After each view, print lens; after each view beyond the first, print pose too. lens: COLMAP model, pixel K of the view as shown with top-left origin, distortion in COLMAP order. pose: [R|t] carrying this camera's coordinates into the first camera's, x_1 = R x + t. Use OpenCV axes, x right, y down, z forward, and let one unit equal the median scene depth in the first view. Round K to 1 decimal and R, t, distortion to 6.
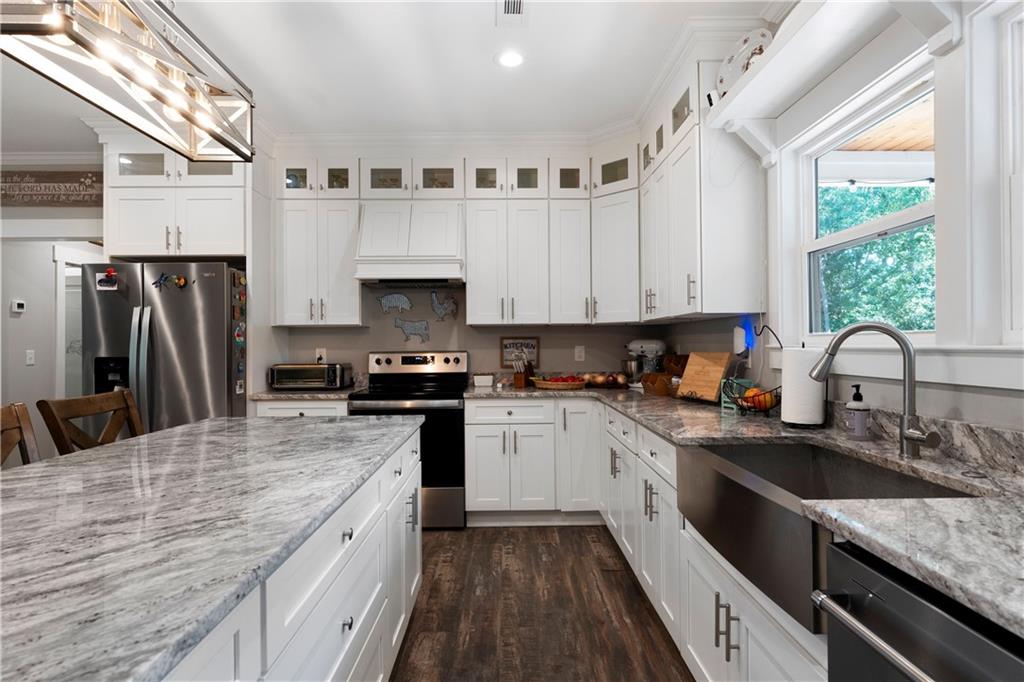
lens RADIAL K [[544.2, 0, 510.4], [0, 544.2, 338.2], [0, 0, 1]] dist [0.000134, -0.001557]
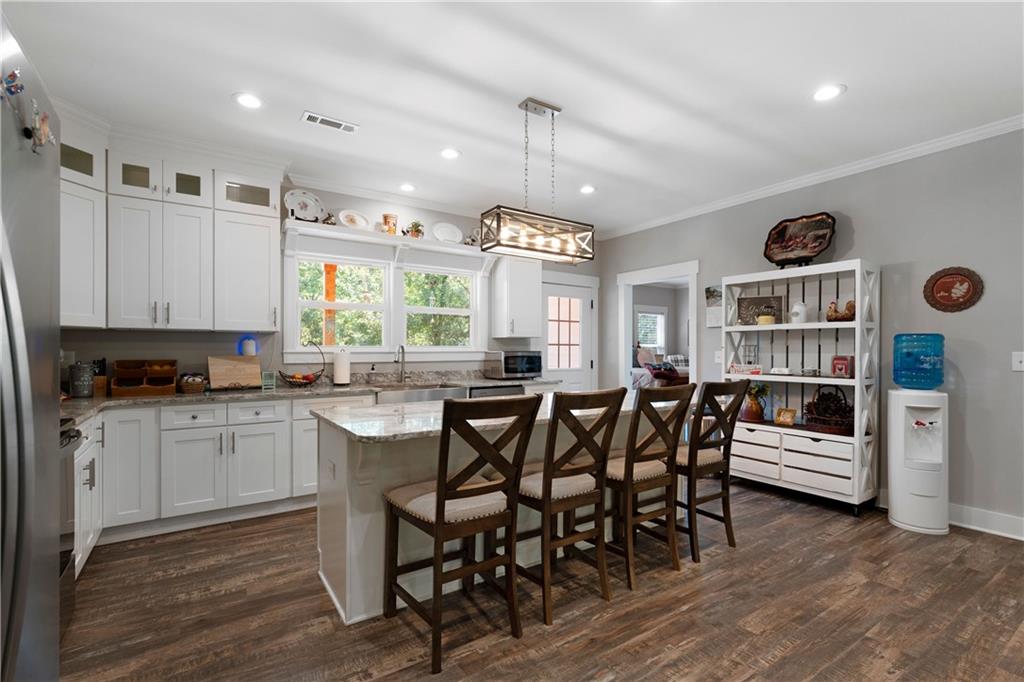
lens RADIAL K [[466.1, 0, 512.6], [0, 466.1, 350.0], [0, 0, 1]] dist [-0.000370, 0.000466]
pose [[-0.556203, 0.007696, 0.831011, -0.827293], [-0.005737, 0.999898, -0.013100, 0.015883], [-0.831027, -0.012054, -0.556102, 0.800938]]
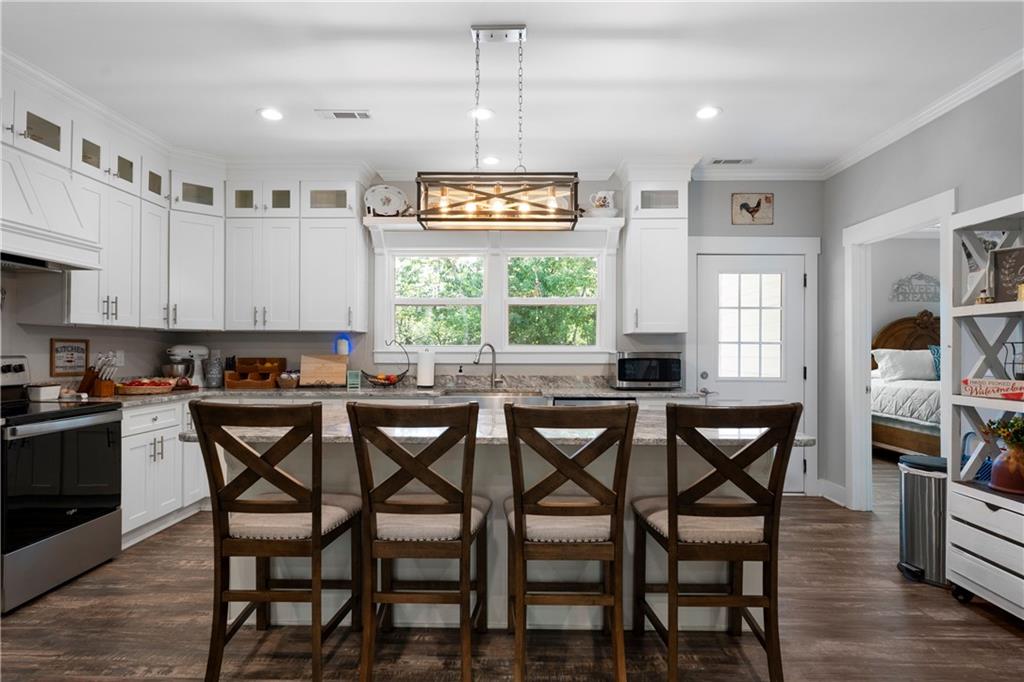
lens RADIAL K [[567.4, 0, 514.9], [0, 567.4, 347.3], [0, 0, 1]] dist [0.002859, -0.000765]
pose [[0.025273, 0.012843, 0.999598, -0.922924], [-0.015201, 0.999807, -0.012461, 0.011472], [-0.999565, -0.014880, 0.025463, 0.308788]]
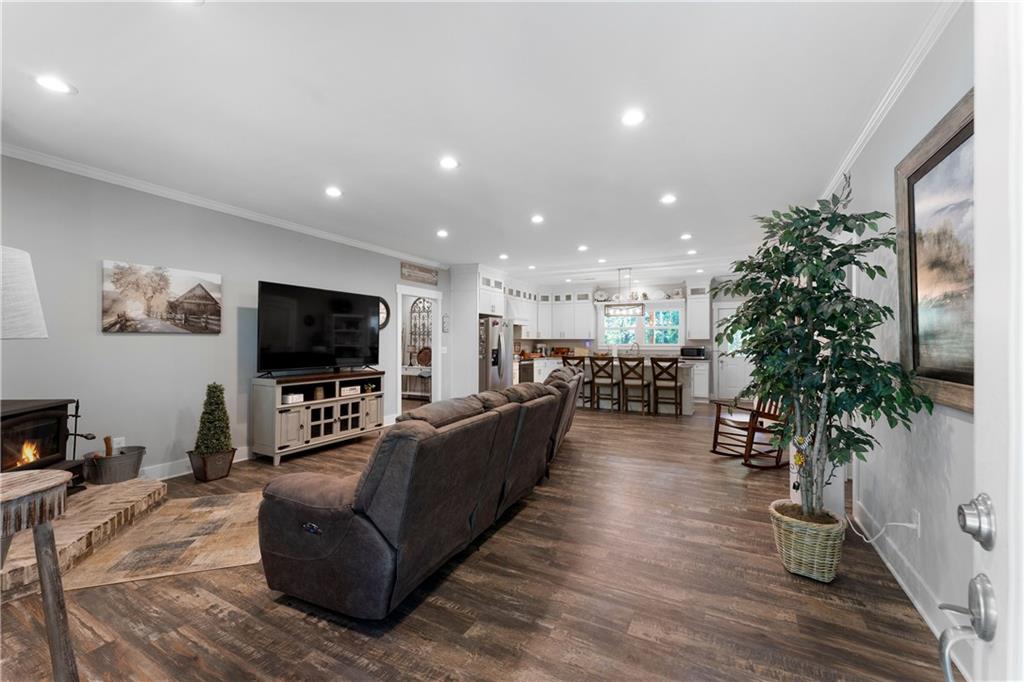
lens RADIAL K [[415.1, 0, 513.6], [0, 415.1, 339.5], [0, 0, 1]] dist [-0.002701, 0.000412]
pose [[0.469901, 0.013972, 0.882609, -2.336912], [-0.016233, 0.999842, -0.007186, -0.002862], [-0.882570, -0.010951, 0.470053, -0.140388]]
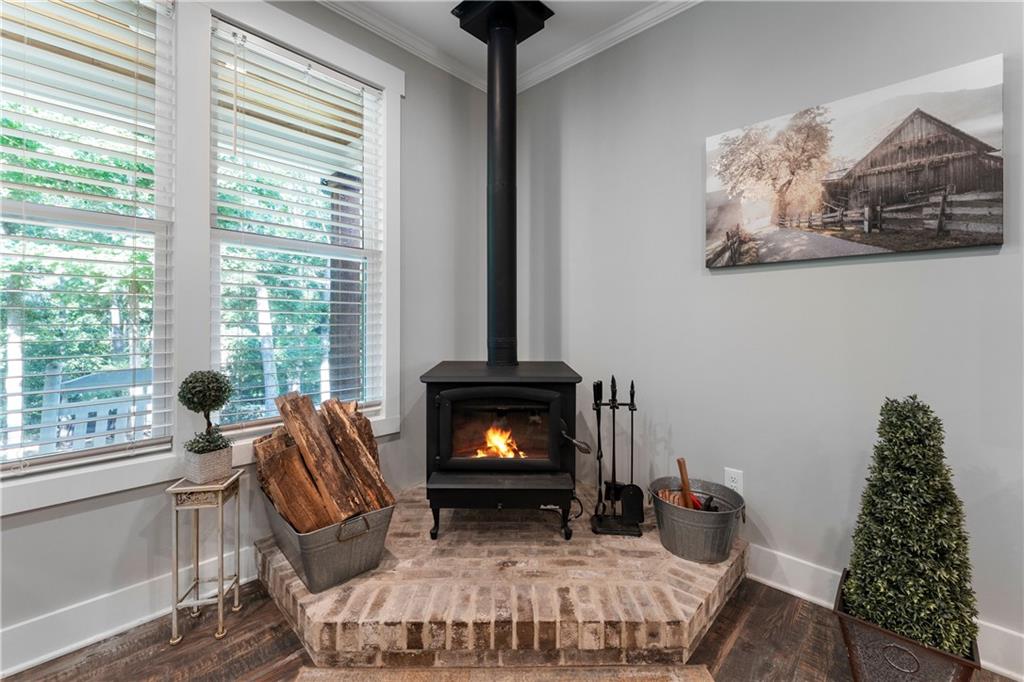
lens RADIAL K [[415.1, 0, 514.1], [0, 415.1, 322.1], [0, 0, 1]] dist [-0.002701, 0.000412]
pose [[0.722437, 0.013328, -0.691308, -1.785682], [-0.001810, 0.999847, 0.017385, 0.044757], [0.691434, -0.011308, 0.722351, 0.541997]]
